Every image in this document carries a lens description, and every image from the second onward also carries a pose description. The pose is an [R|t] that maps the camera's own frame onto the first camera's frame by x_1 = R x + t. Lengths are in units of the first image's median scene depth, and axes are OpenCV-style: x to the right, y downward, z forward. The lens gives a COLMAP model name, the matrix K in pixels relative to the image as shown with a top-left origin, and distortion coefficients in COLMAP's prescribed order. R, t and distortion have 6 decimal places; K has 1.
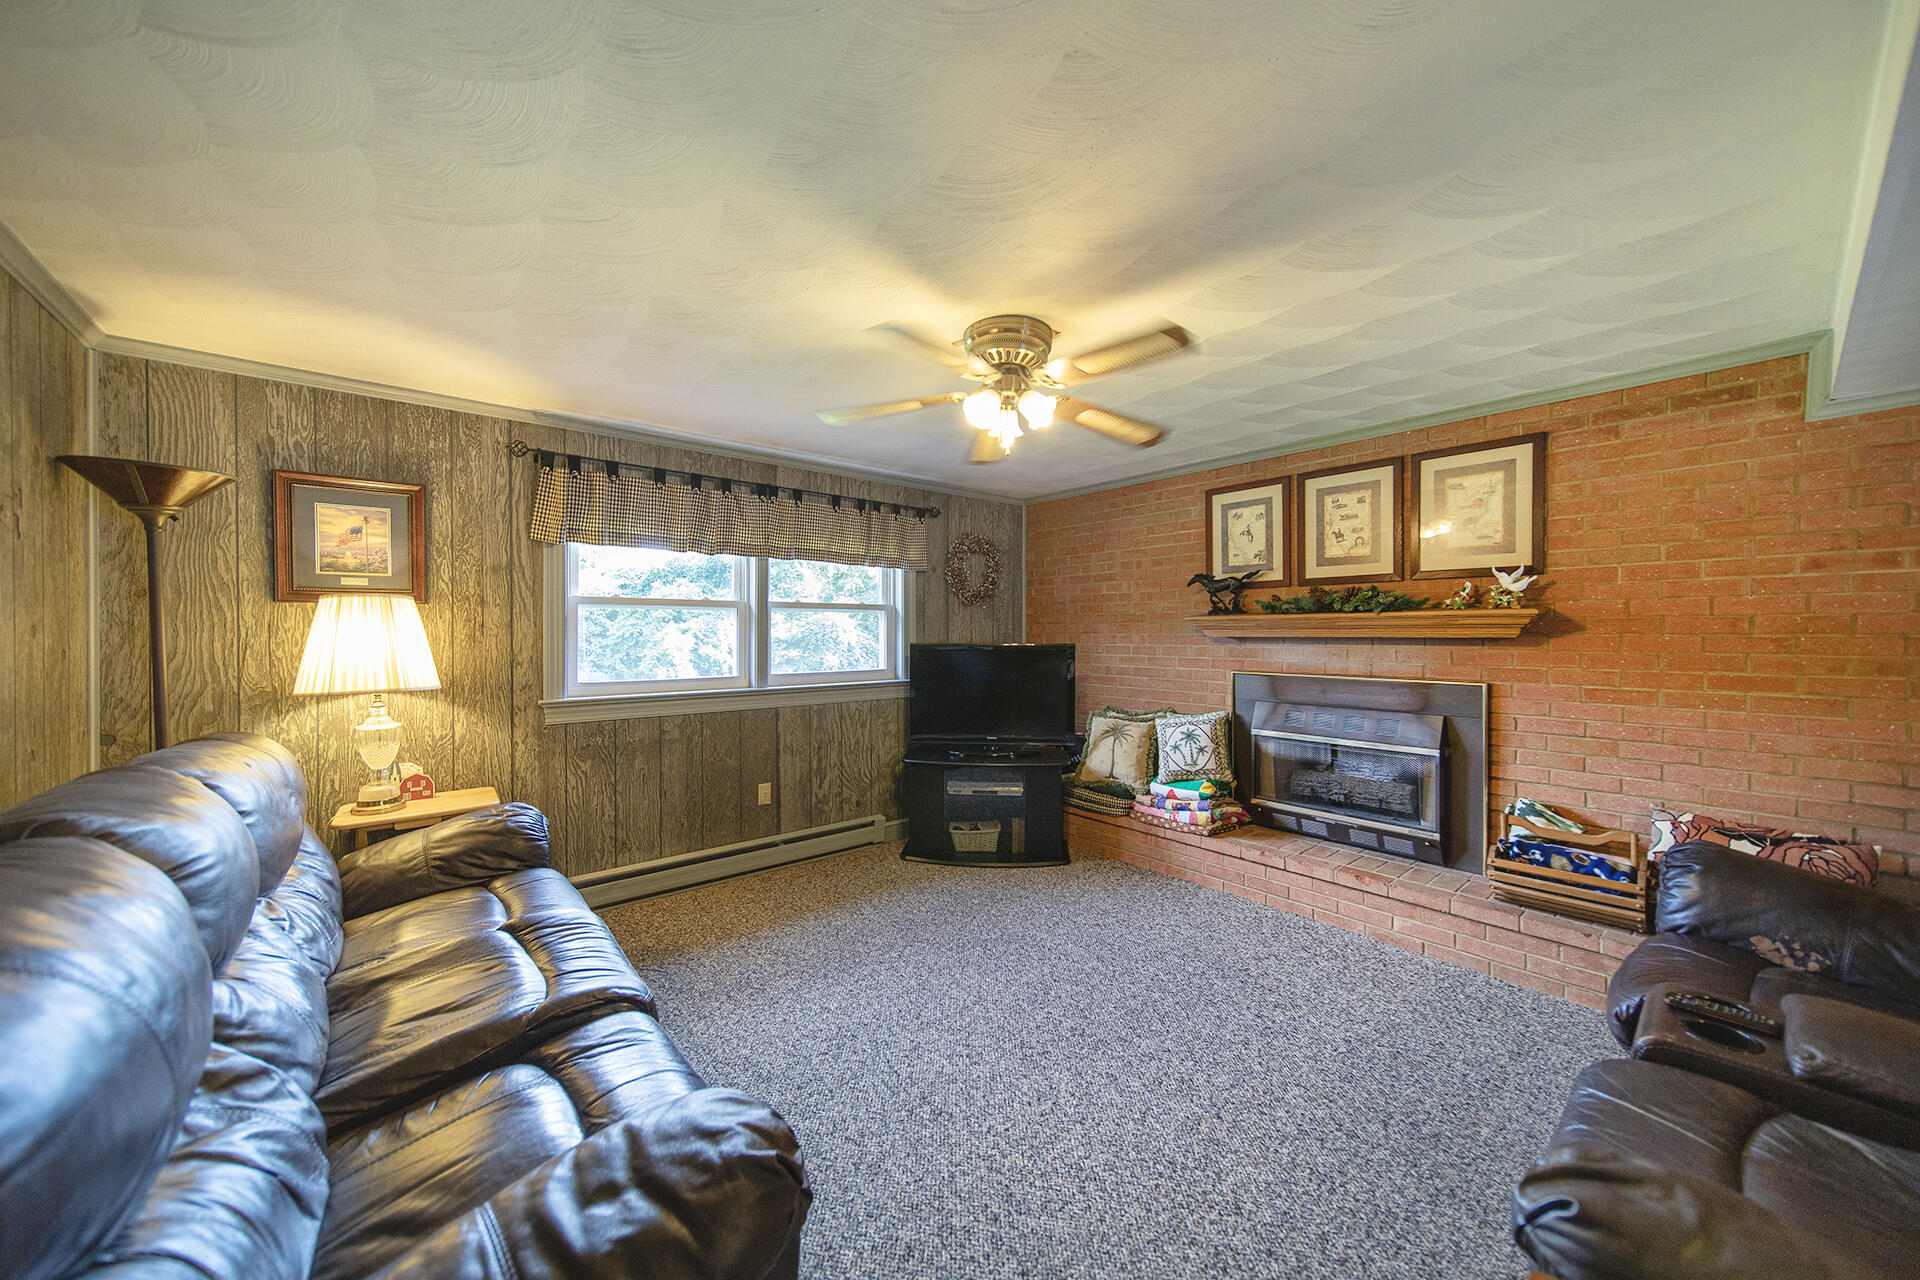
lens RADIAL K [[679.3, 0, 998.7], [0, 679.3, 630.3], [0, 0, 1]] dist [0.008917, -0.000253]
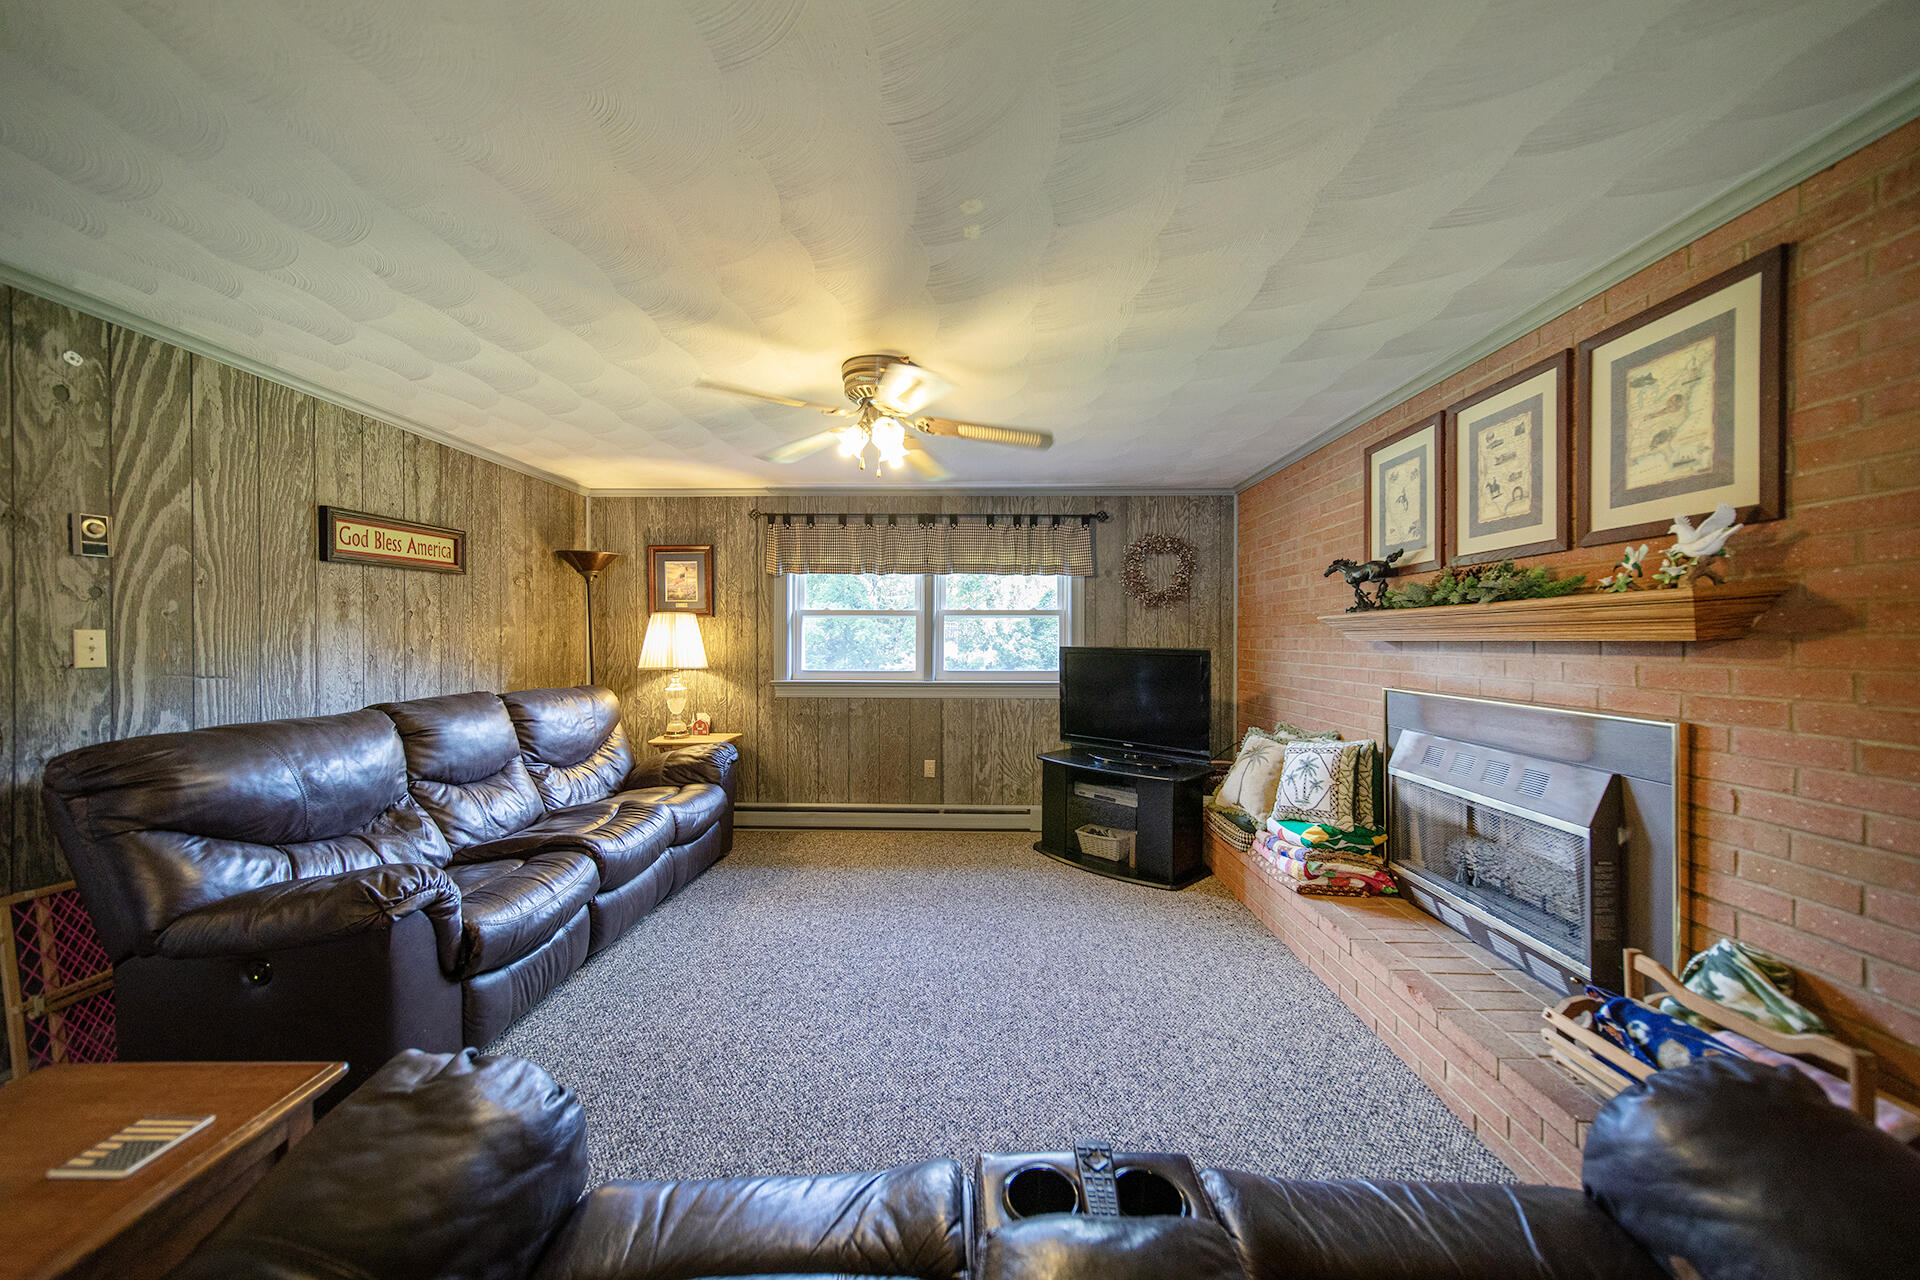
lens RADIAL K [[679.3, 0, 981.3], [0, 679.3, 638.0], [0, 0, 1]] dist [0.008917, -0.000253]
pose [[0.744176, 0.001273, -0.667983, 0.582705], [-0.001146, 0.999999, 0.000630, 0.006995], [0.667983, 0.000296, 0.744177, 0.172451]]
